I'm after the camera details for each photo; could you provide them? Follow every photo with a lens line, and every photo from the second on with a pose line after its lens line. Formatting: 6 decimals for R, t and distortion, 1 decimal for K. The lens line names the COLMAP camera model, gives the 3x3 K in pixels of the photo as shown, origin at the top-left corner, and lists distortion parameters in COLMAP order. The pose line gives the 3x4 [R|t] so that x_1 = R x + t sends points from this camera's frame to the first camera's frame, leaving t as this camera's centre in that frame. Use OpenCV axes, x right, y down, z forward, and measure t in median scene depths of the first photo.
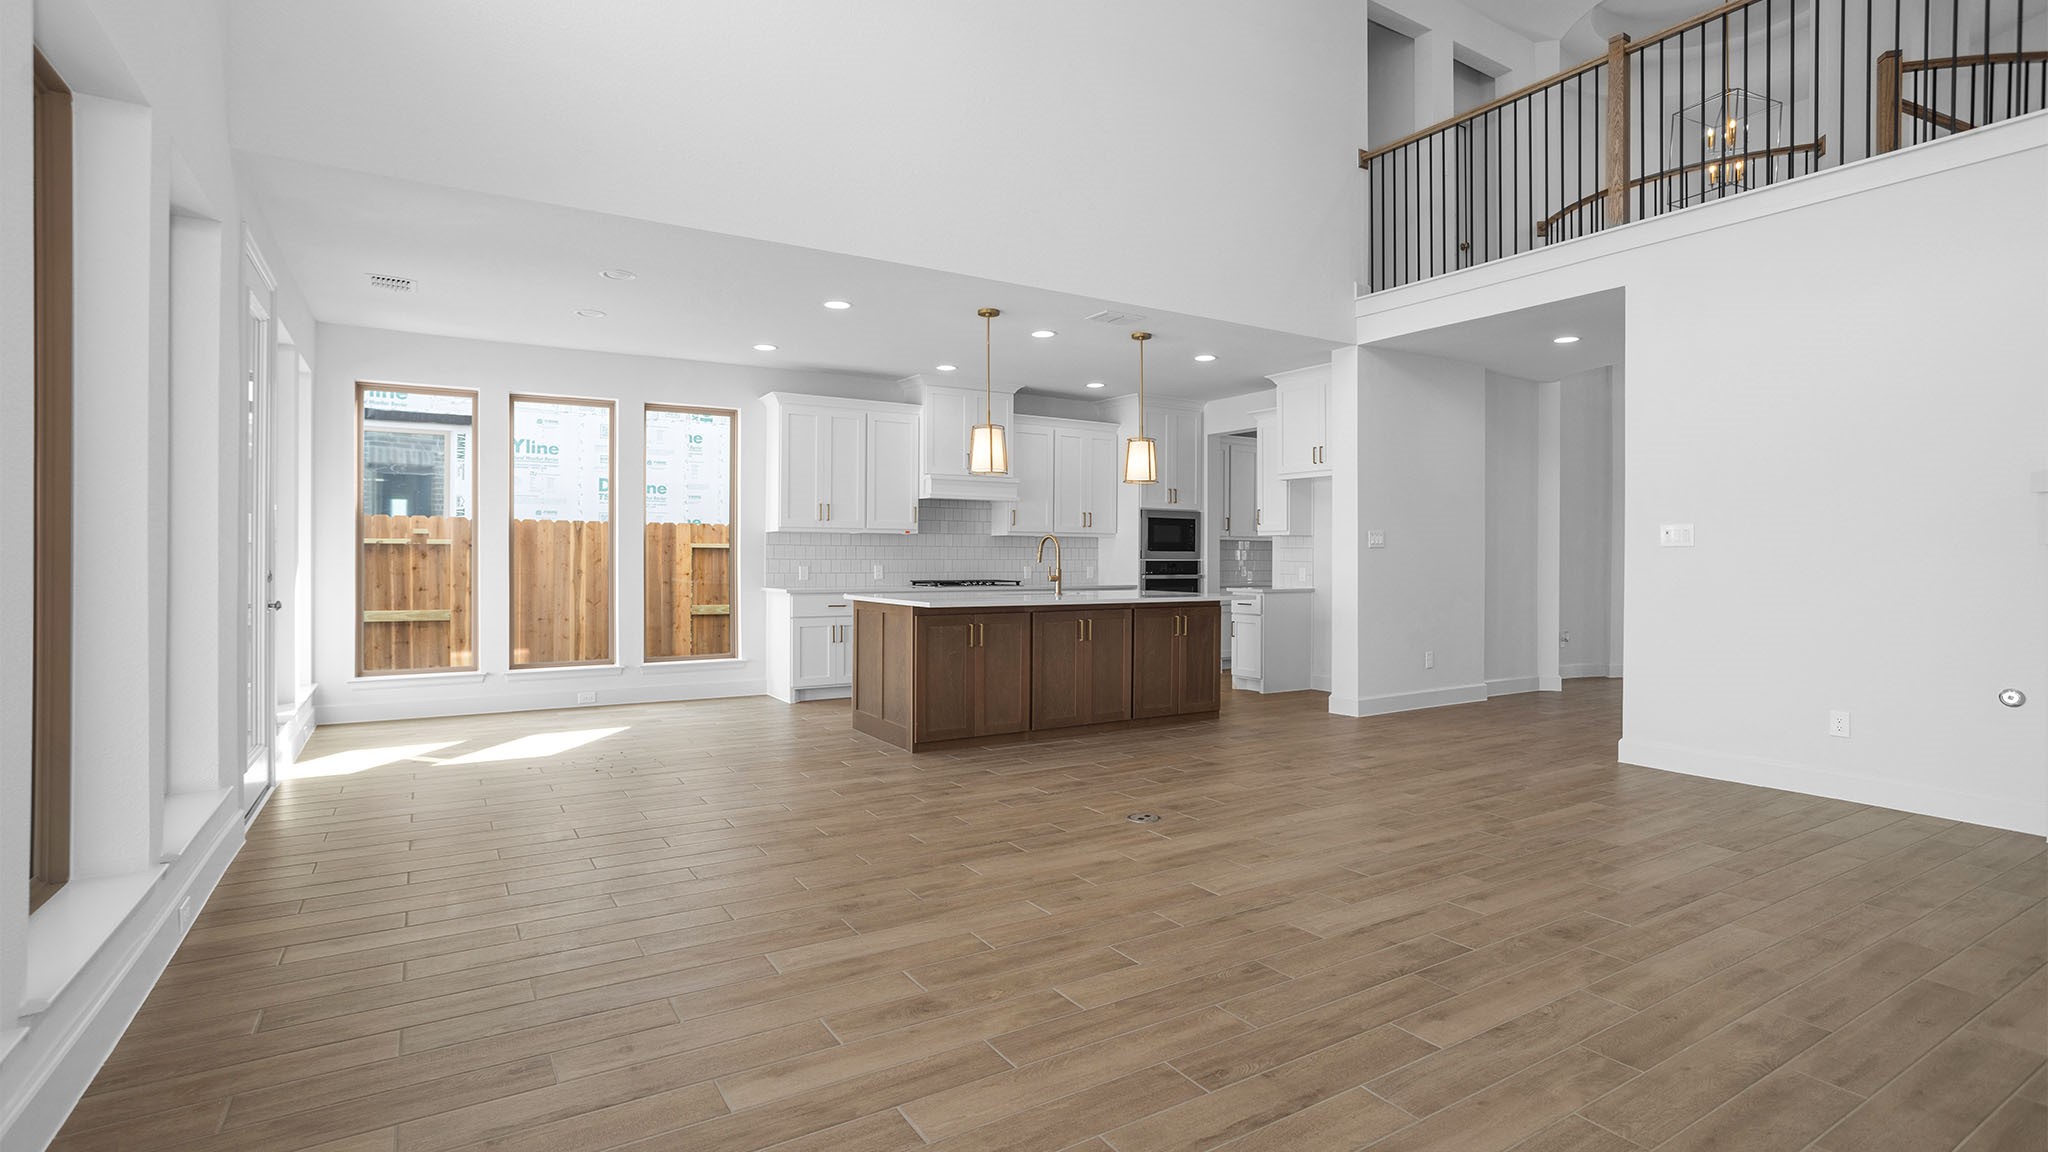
lens RADIAL K [[976.9, 0, 1024.0], [0, 976.9, 576.0], [0, 0, 1]] dist [-0.058047, 0.037205]
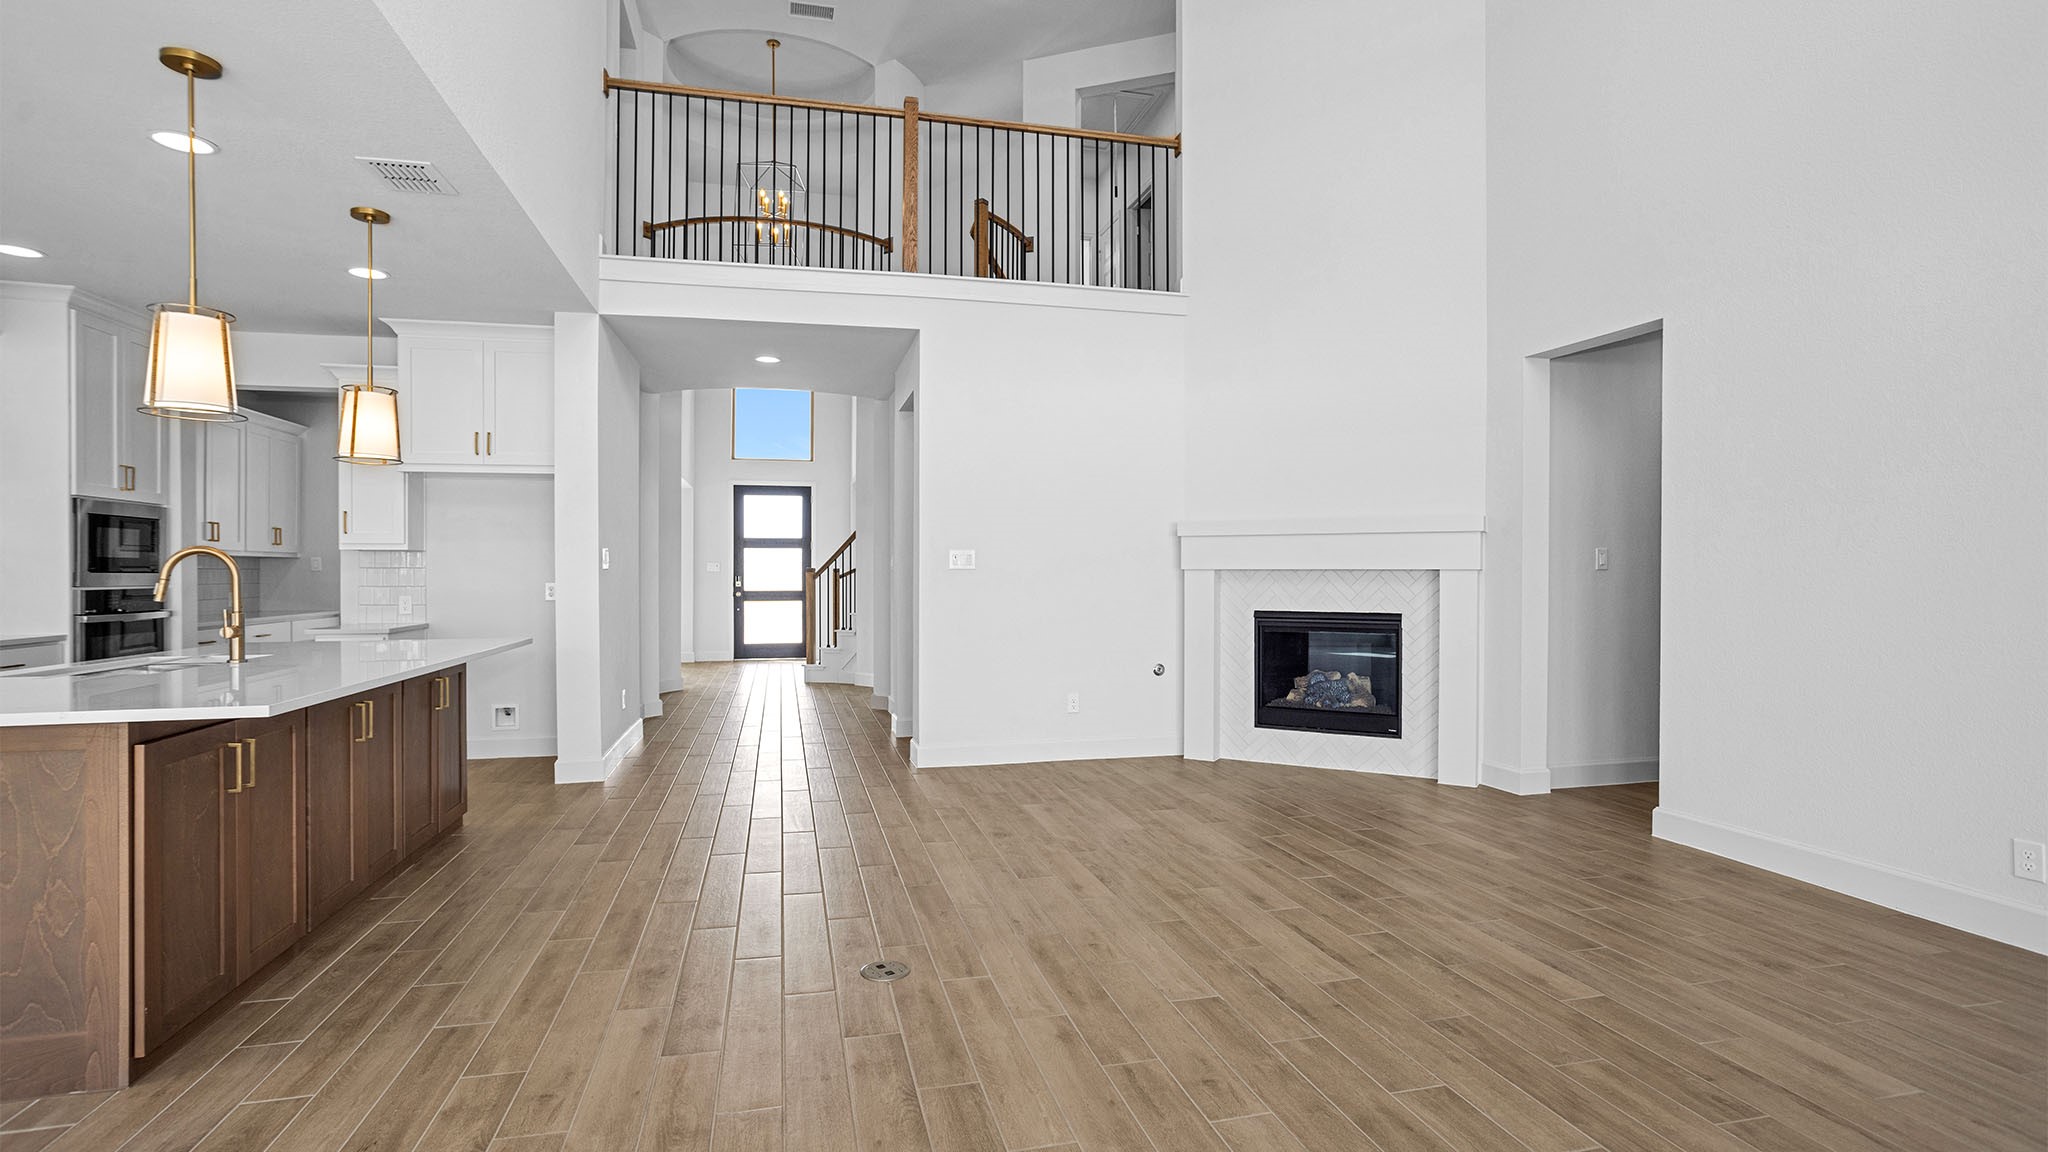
lens RADIAL K [[976.9, 0, 1024.0], [0, 976.9, 576.0], [0, 0, 1]] dist [-0.058047, 0.037205]
pose [[0.309629, -0.009812, 0.950807, -0.276655], [0.021738, 0.999758, 0.003238, -0.016817], [-0.950609, 0.019667, 0.309768, 0.387869]]
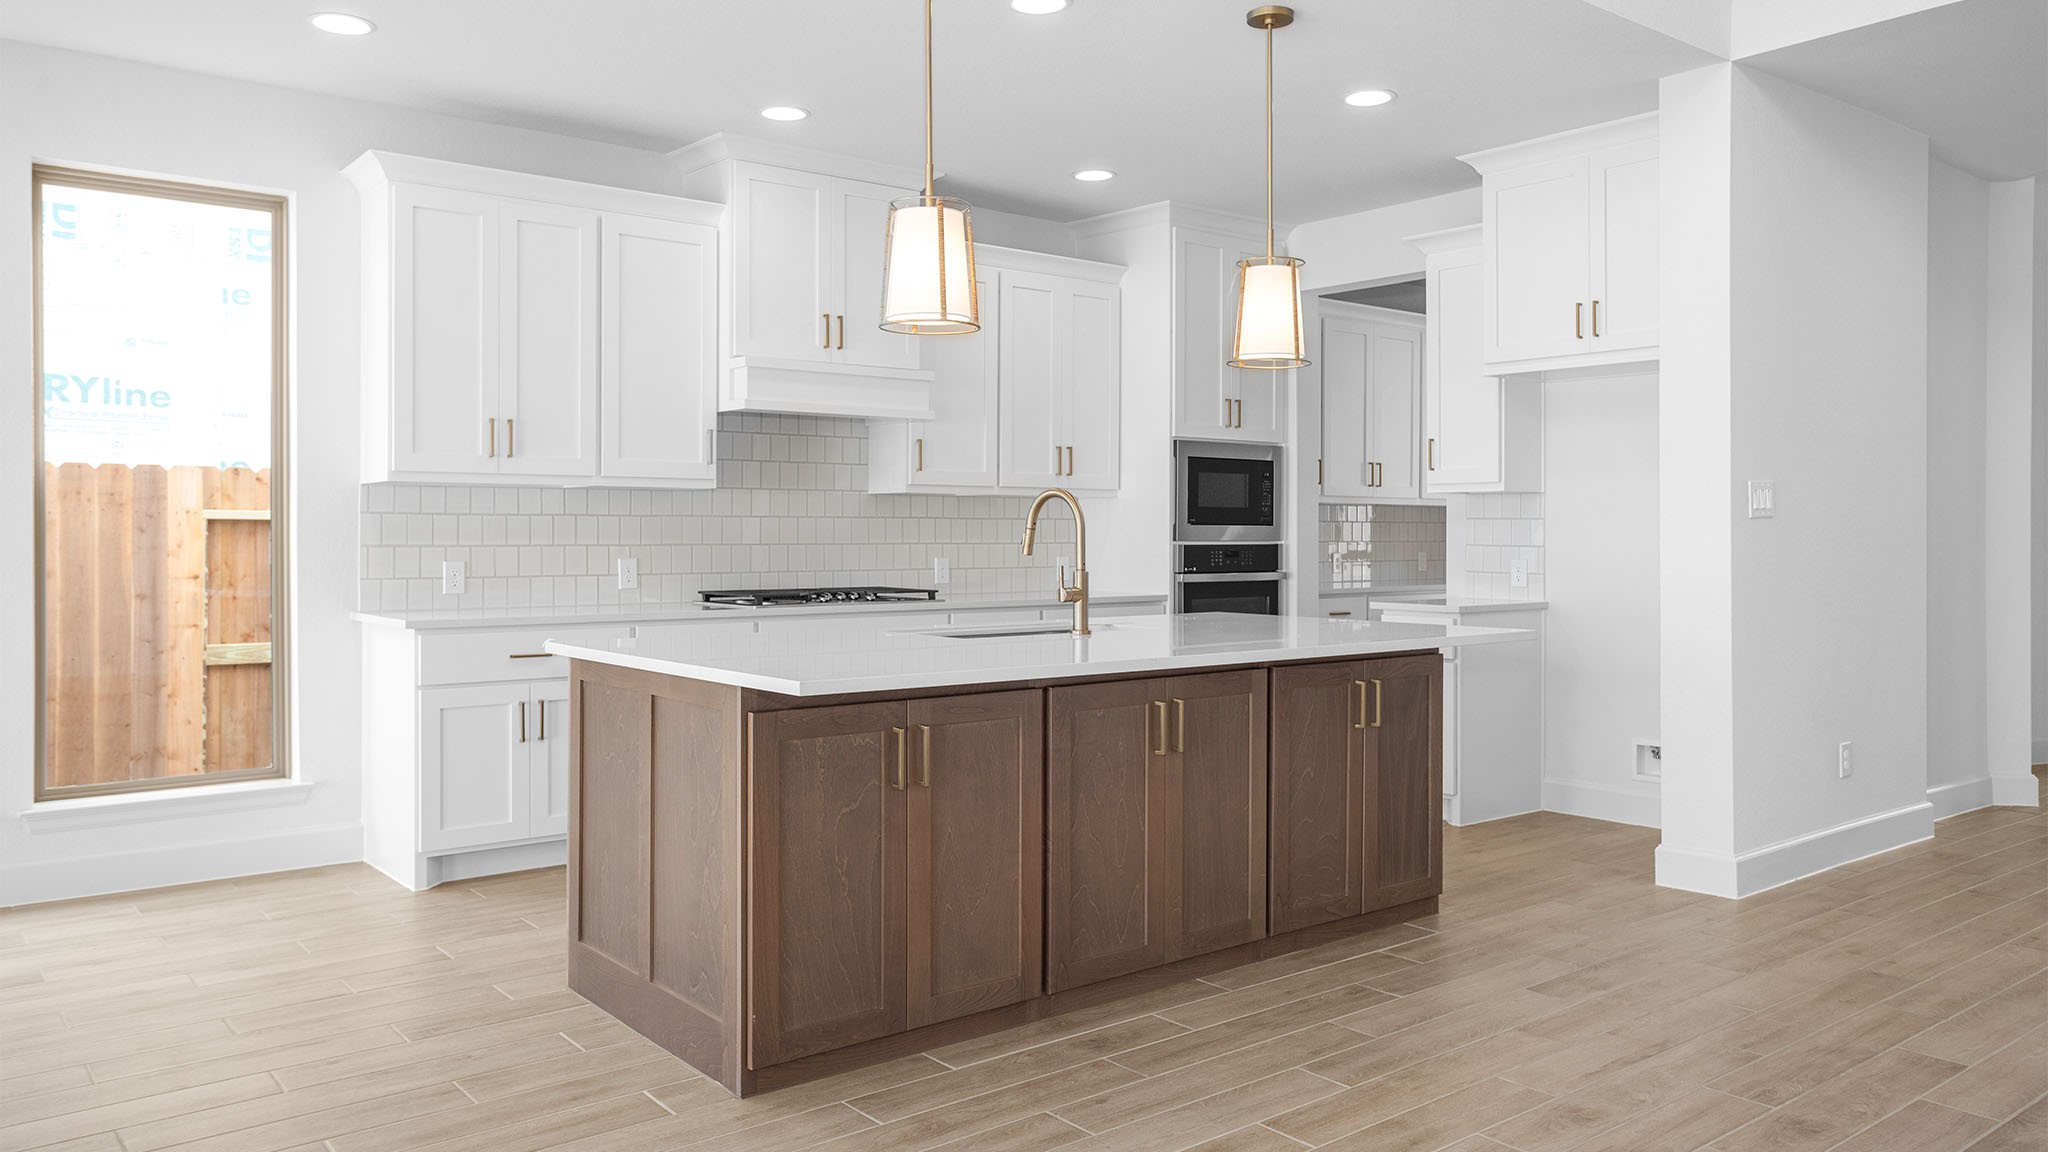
lens RADIAL K [[1469.9, 0, 1004.4], [0, 1469.9, 540.8], [0, 0, 1]] dist [-0.005292, 0.001085]
pose [[0.993389, -0.003282, 0.114749, -0.059530], [0.004722, 0.999913, -0.012278, -0.010982], [-0.114699, 0.012739, 0.993319, 0.337684]]
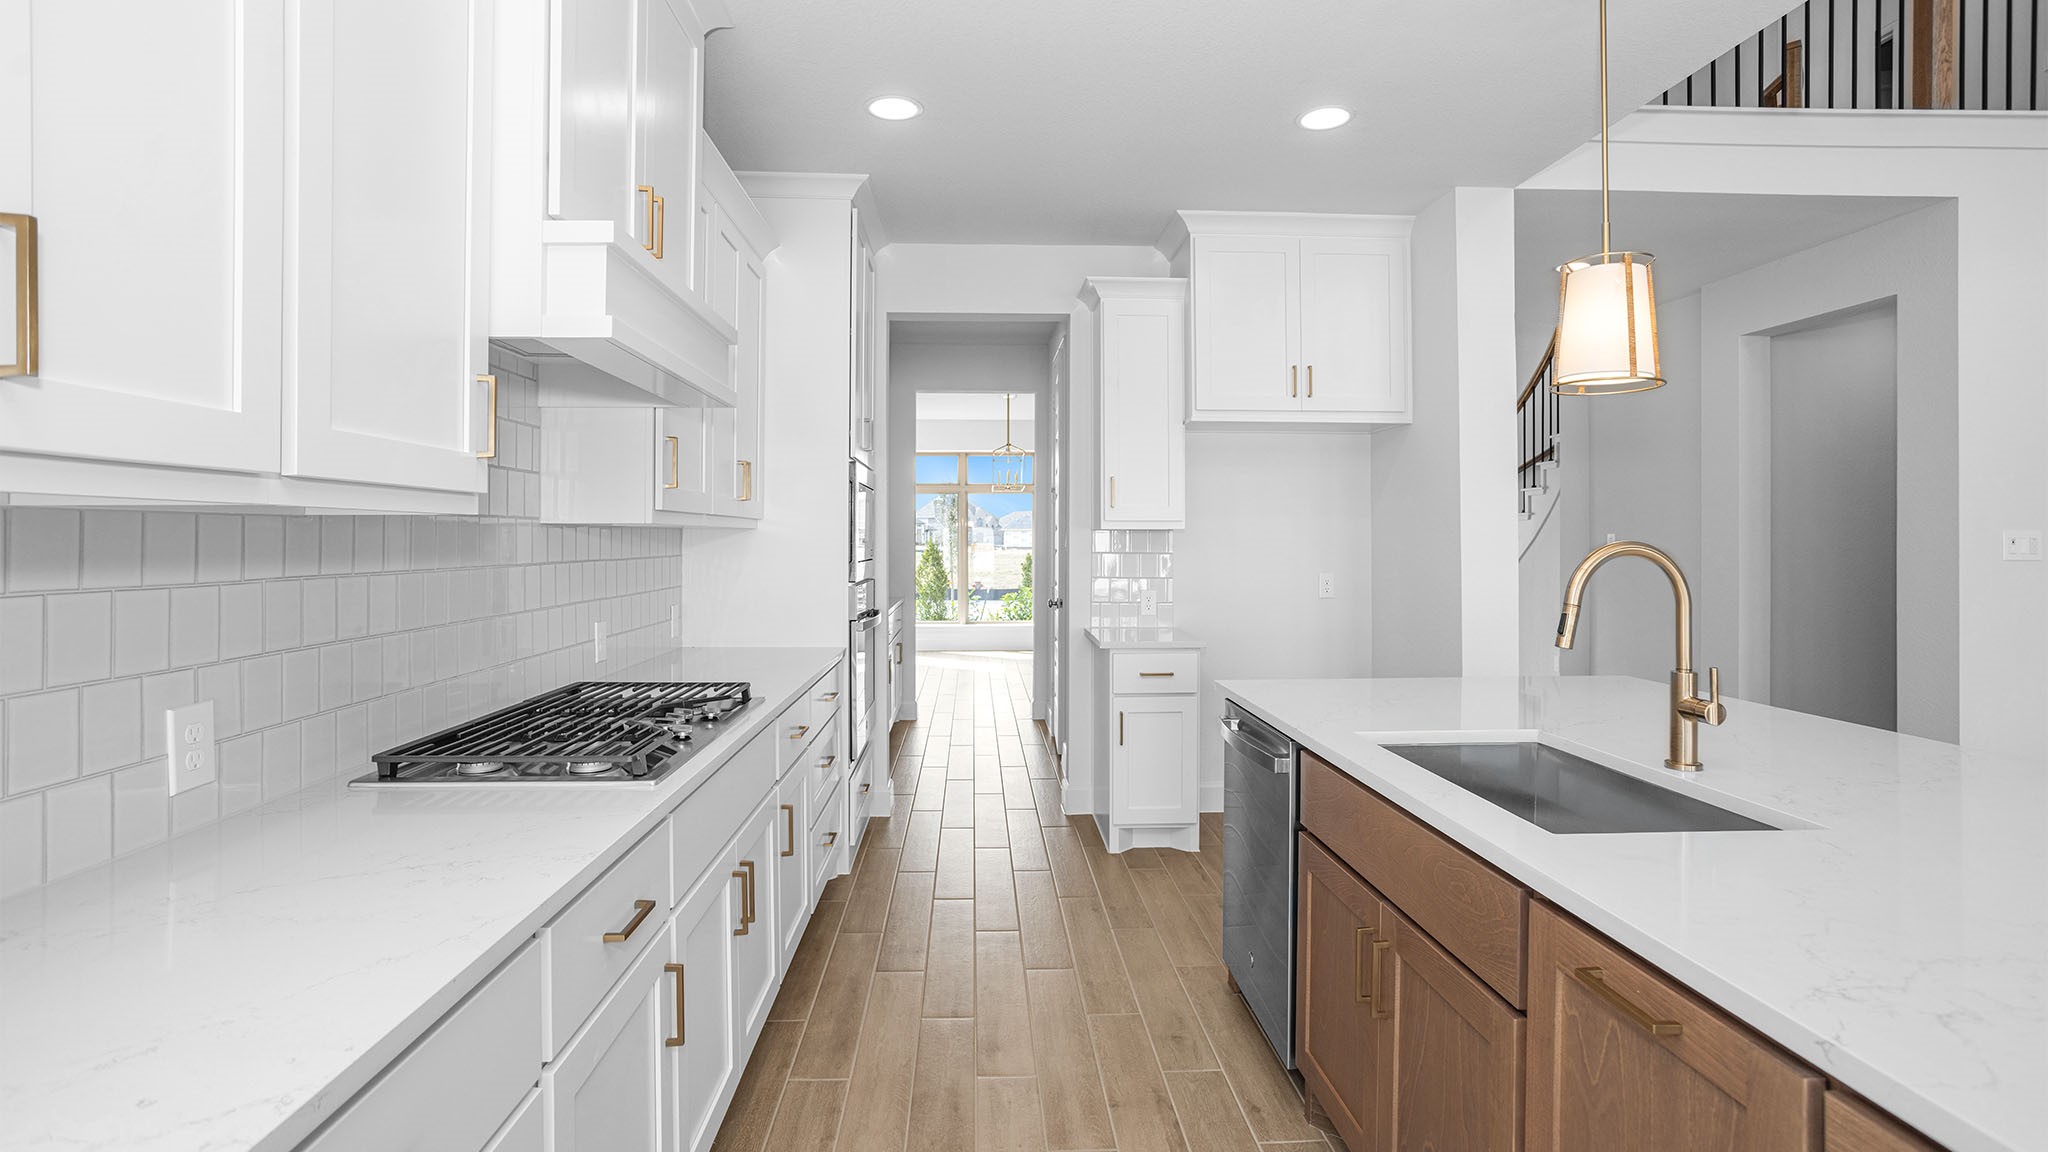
lens RADIAL K [[976.9, 0, 1024.0], [0, 976.9, 576.0], [0, 0, 1]] dist [-0.058047, 0.037205]
pose [[0.478734, -0.039984, 0.877049, -0.250039], [0.020916, 0.999198, 0.034136, -0.039606], [-0.877711, 0.002002, 0.479186, 0.897828]]
